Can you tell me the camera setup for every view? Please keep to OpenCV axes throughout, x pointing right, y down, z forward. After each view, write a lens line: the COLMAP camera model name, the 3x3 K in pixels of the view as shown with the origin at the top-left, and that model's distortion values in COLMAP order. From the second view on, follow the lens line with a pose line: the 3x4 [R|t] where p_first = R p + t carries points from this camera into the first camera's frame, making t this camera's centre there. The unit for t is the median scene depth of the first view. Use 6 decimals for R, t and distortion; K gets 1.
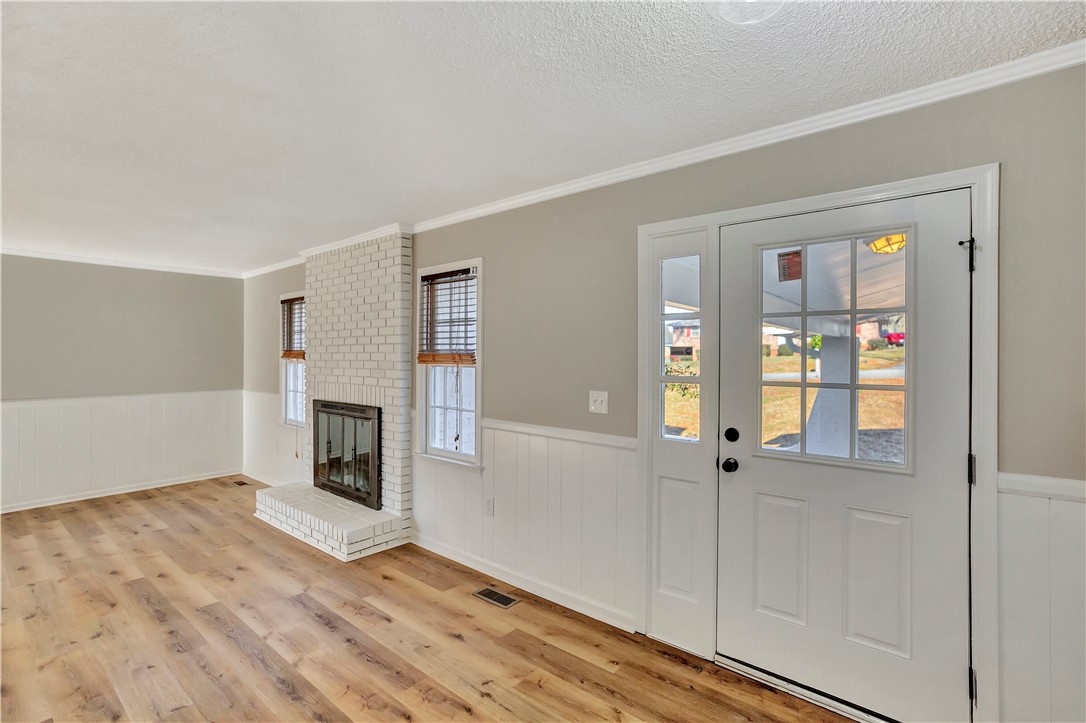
lens RADIAL K [[496.0, 0, 563.4], [0, 496.0, 353.3], [0, 0, 1]] dist [-0.037011, 0.026409]
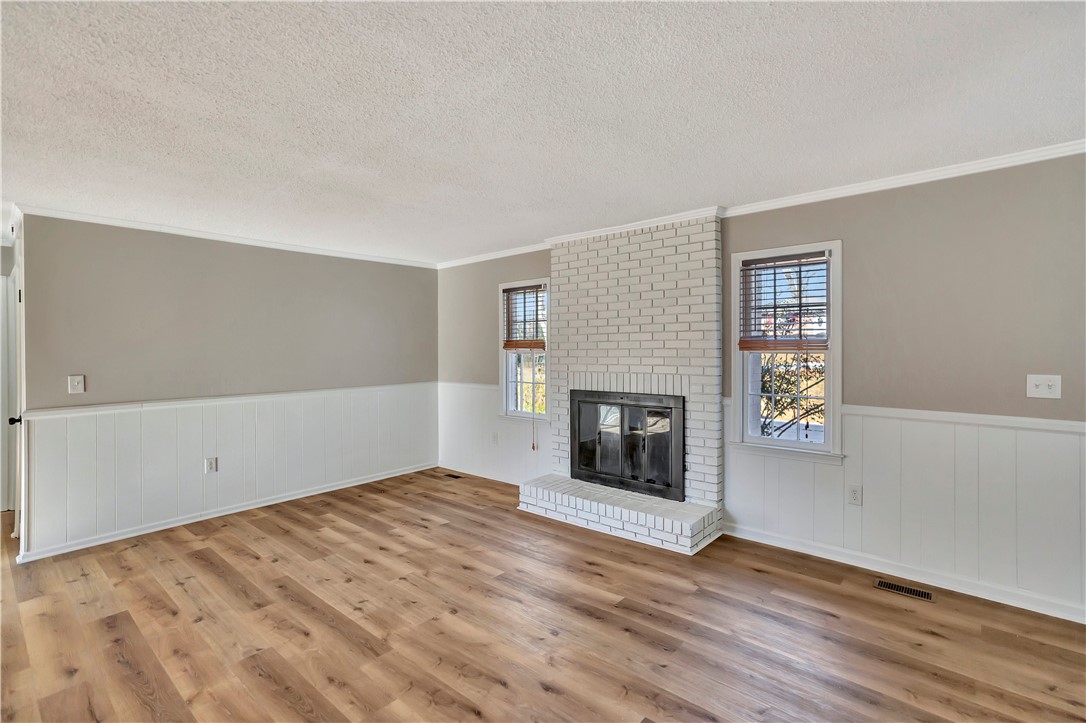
lens RADIAL K [[484.9, 0, 573.1], [0, 484.9, 350.1], [0, 0, 1]] dist [-0.004943, 0.000391]
pose [[0.999976, -0.006958, -0.000537, -0.600853], [0.006961, 0.999957, 0.006176, 0.011141], [0.000494, -0.006180, 0.999981, 0.040439]]
